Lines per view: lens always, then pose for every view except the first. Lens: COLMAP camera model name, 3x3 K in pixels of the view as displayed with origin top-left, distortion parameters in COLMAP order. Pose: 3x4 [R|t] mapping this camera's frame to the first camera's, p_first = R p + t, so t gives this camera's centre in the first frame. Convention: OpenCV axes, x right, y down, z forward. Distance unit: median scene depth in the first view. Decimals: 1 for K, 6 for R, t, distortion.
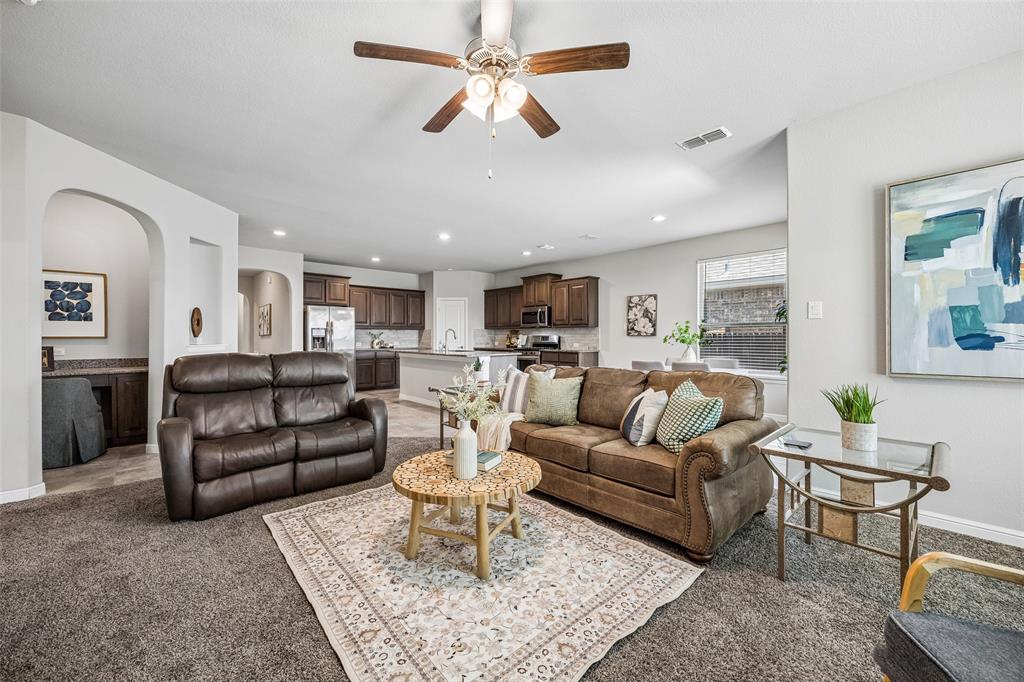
lens RADIAL K [[402.9, 0, 513.2], [0, 402.9, 338.5], [0, 0, 1]] dist [-0.008183, -0.000019]
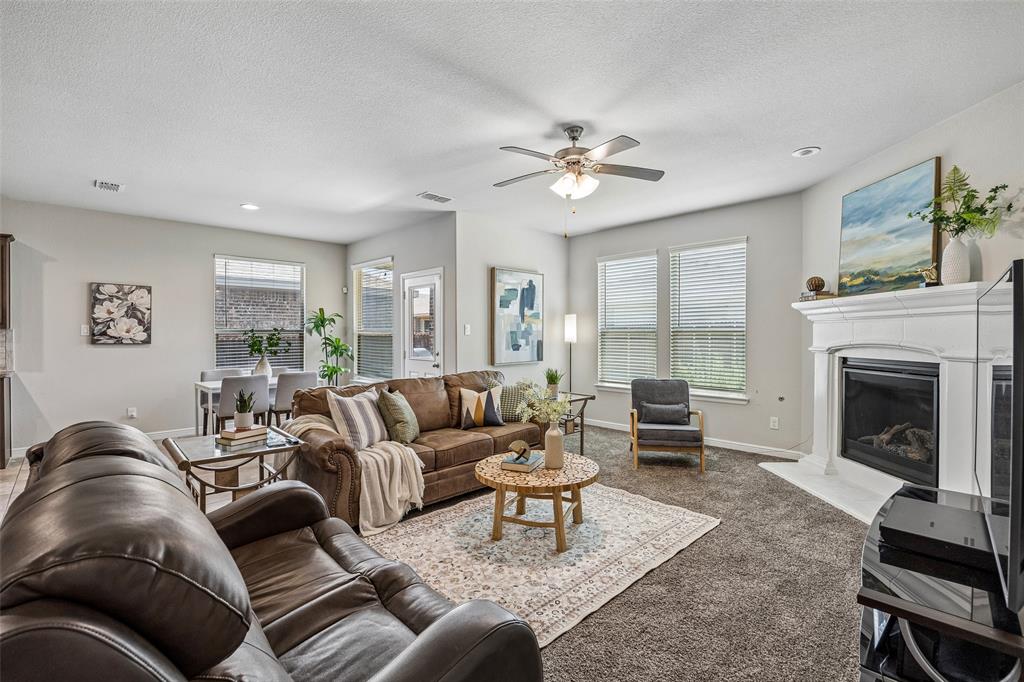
lens RADIAL K [[468.7, 0, 512.5], [0, 468.7, 339.3], [0, 0, 1]] dist [-0.004666, -0.000273]
pose [[-0.059699, -0.013289, 0.998128, -0.502955], [0.002014, 0.999908, 0.013433, -0.024113], [-0.998214, 0.002812, -0.059667, 0.390938]]
